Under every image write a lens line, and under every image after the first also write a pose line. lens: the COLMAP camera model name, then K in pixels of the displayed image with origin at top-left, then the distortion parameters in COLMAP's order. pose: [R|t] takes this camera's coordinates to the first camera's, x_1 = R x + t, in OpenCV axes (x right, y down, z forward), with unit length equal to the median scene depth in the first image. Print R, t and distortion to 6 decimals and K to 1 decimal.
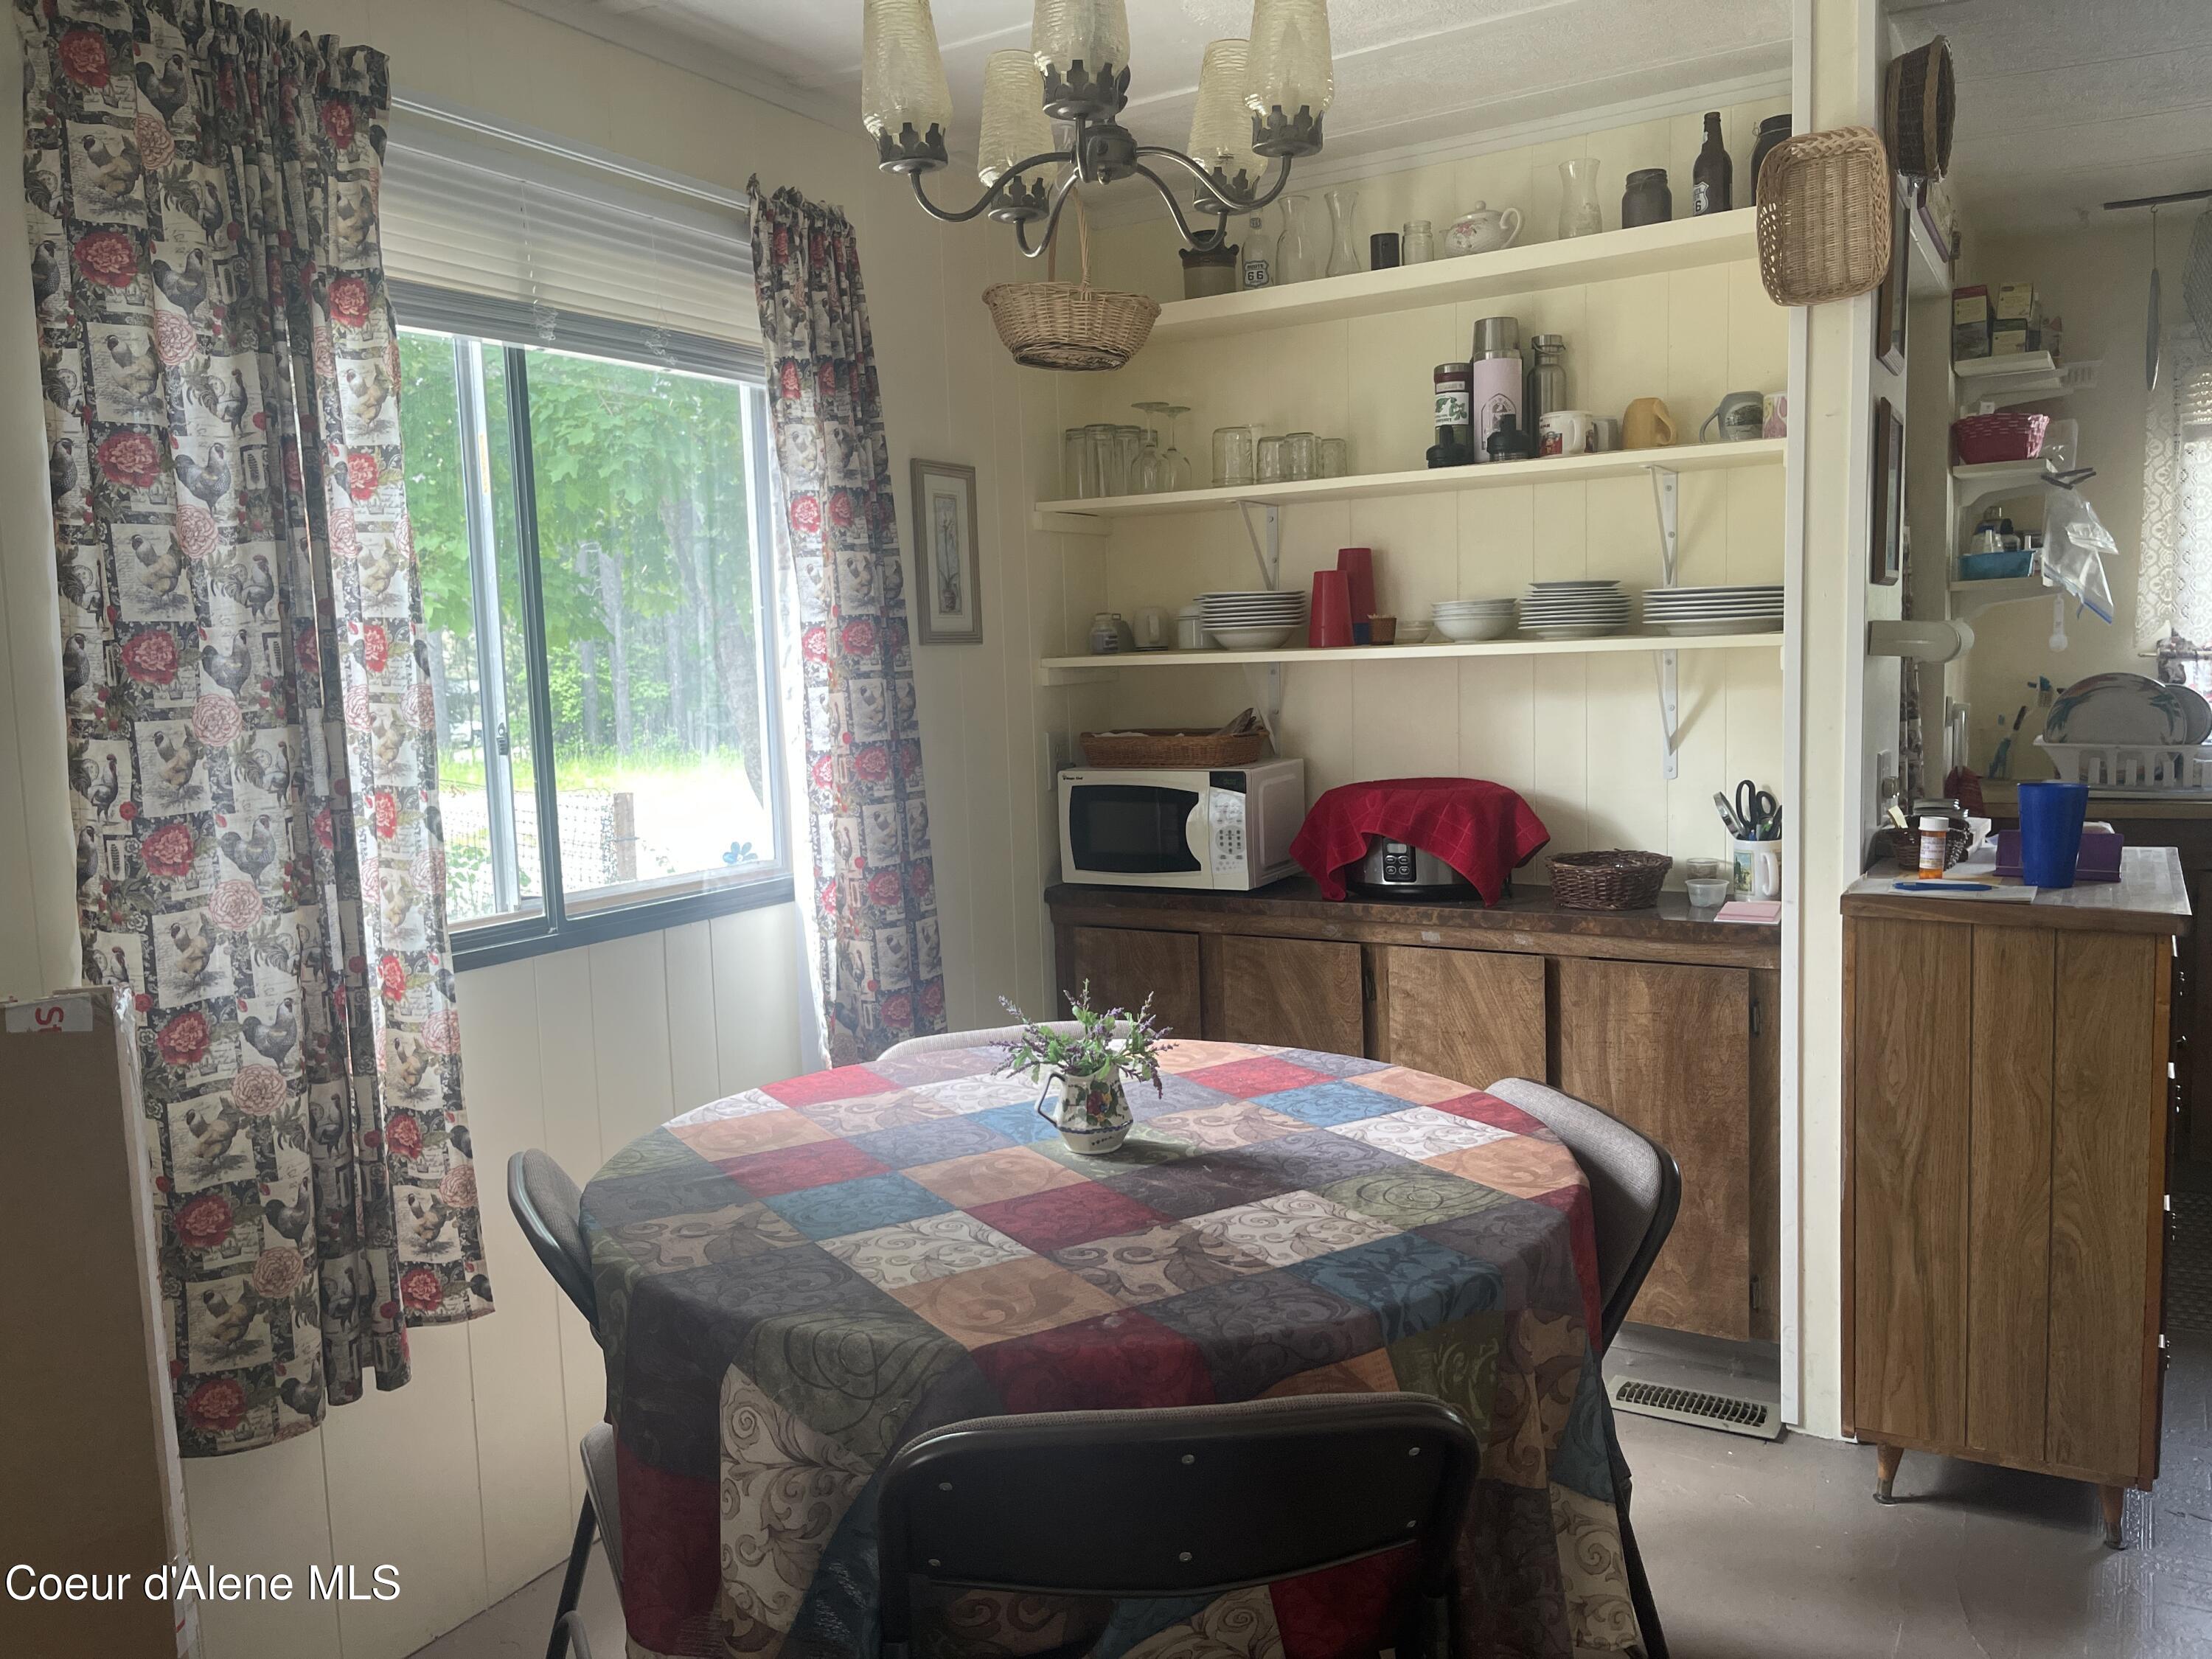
lens RADIAL K [[1705.4, 0, 1106.0], [0, 1705.4, 829.5], [0, 0, 1]] dist [0.105991, -0.138578]
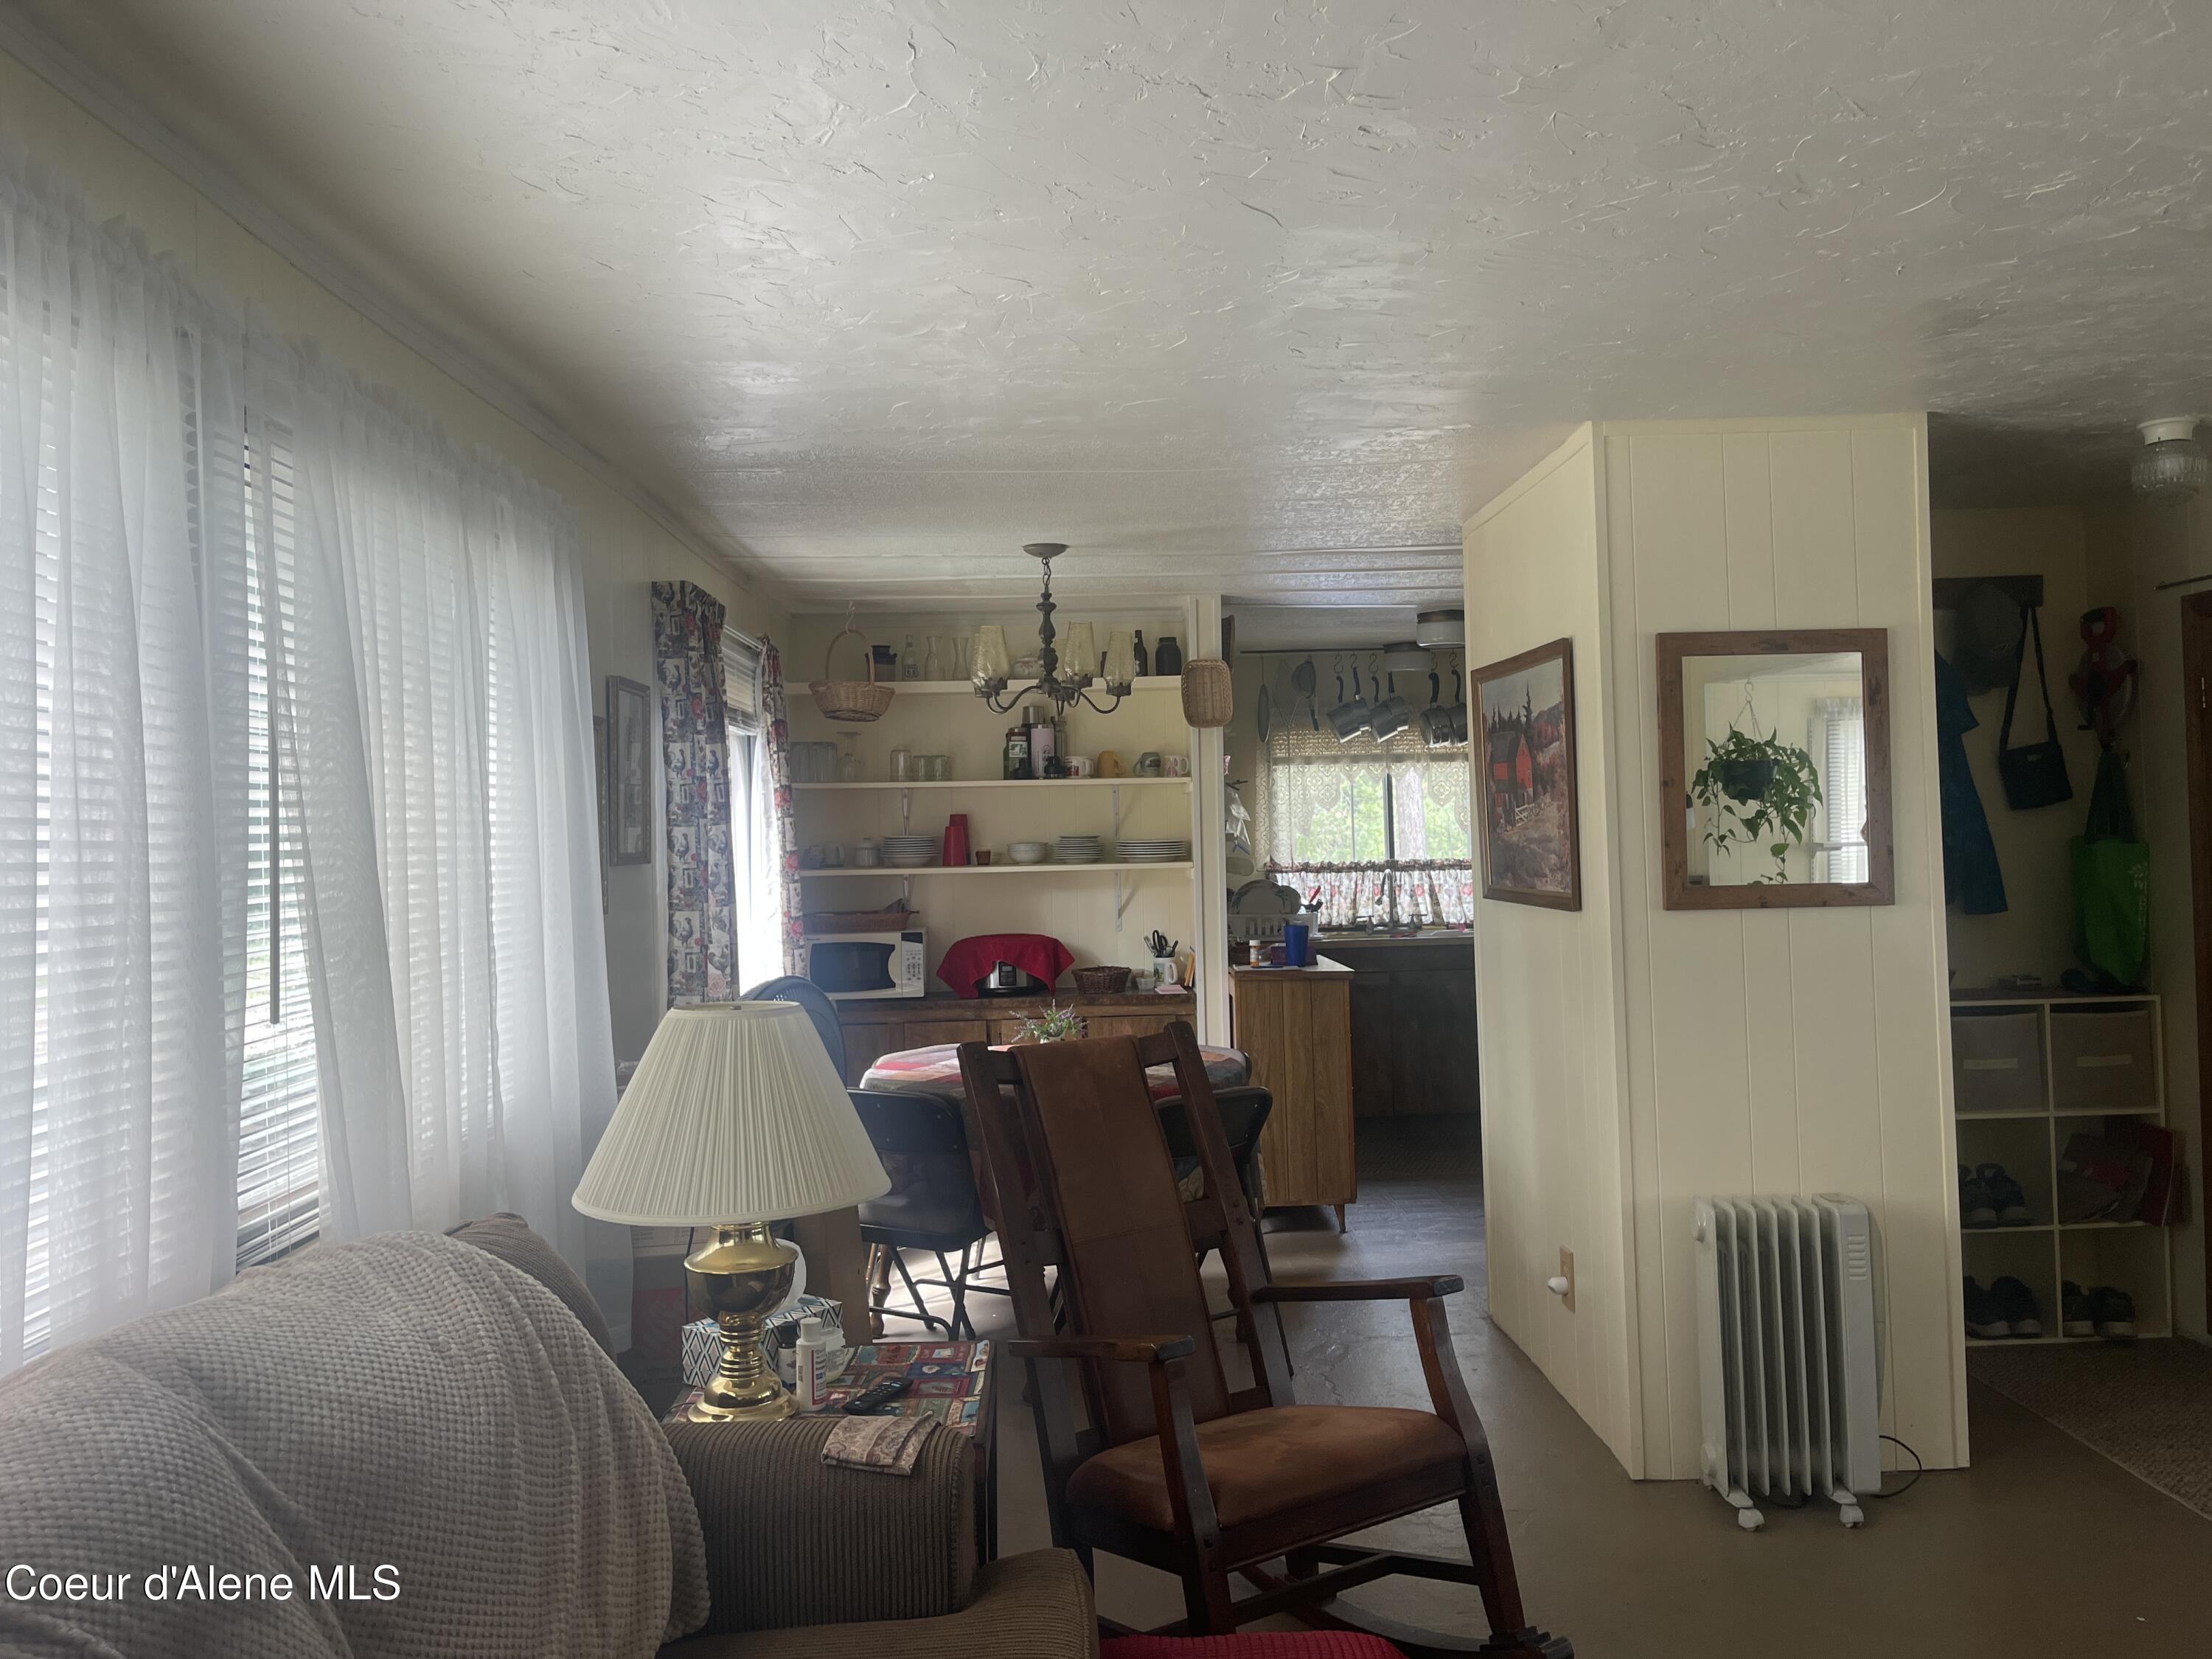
lens RADIAL K [[1705.4, 0, 1106.0], [0, 1705.4, 829.5], [0, 0, 1]] dist [0.105991, -0.138578]
pose [[0.848255, 0.012301, 0.529445, -0.767198], [0.050735, 0.993244, -0.104363, 0.062305], [-0.527152, 0.115388, 0.841900, -0.722927]]
